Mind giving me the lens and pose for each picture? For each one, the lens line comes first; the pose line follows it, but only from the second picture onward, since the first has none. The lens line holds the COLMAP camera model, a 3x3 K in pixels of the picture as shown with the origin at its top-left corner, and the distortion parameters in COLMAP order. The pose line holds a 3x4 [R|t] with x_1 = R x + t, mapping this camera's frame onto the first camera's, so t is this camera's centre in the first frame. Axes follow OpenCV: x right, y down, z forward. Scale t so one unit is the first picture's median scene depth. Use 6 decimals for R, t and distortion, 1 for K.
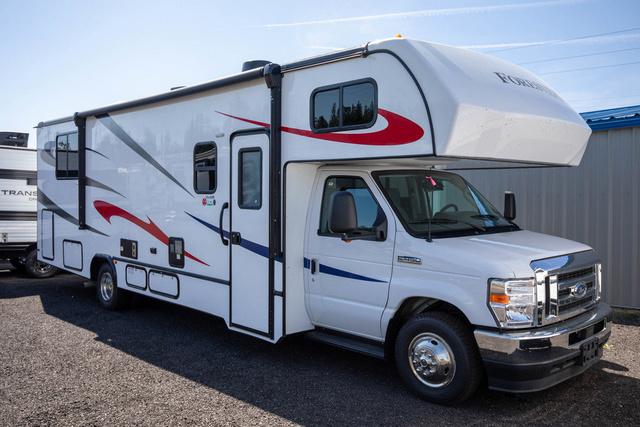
lens RADIAL K [[562.5, 0, 318.0], [0, 562.5, 209.3], [0, 0, 1]] dist [0.038788, -0.006343]
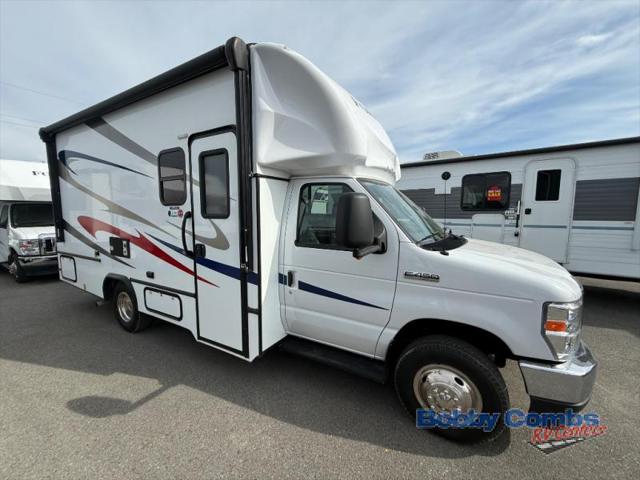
lens RADIAL K [[259.1, 0, 325.3], [0, 259.1, 238.1], [0, 0, 1]] dist [-0.000245, -0.000238]
pose [[0.956690, -0.029304, 0.289631, -0.077309], [0.009753, 0.997588, 0.068718, 0.003232], [-0.290947, -0.062917, 0.954668, 0.576439]]
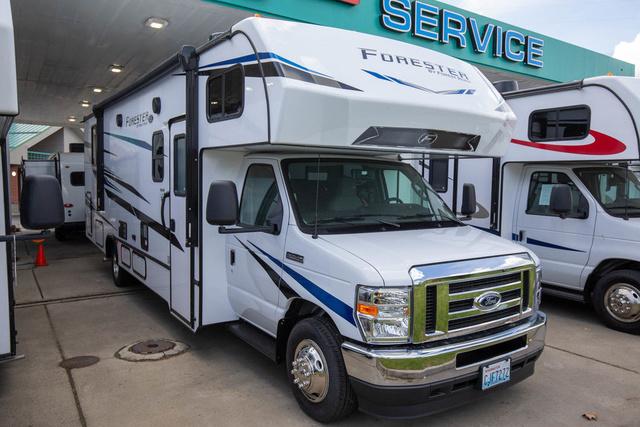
lens RADIAL K [[474.8, 0, 325.2], [0, 474.8, 216.9], [0, 0, 1]] dist [0.023002, 0.000949]
pose [[0.986879, 0.028534, -0.158923, 0.282635], [-0.021772, 0.998789, 0.044123, -0.007770], [0.159990, -0.040084, 0.986305, 0.224165]]
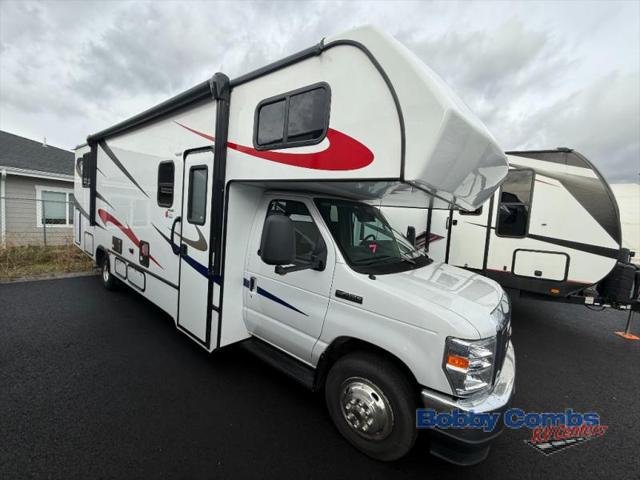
lens RADIAL K [[259.1, 0, 320.9], [0, 259.1, 237.1], [0, 0, 1]] dist [-0.000245, -0.000238]
pose [[0.985648, 0.069055, 0.154043, 0.039039], [-0.077834, 0.995625, 0.051703, -0.020985], [-0.149799, -0.062951, 0.986710, 0.512472]]
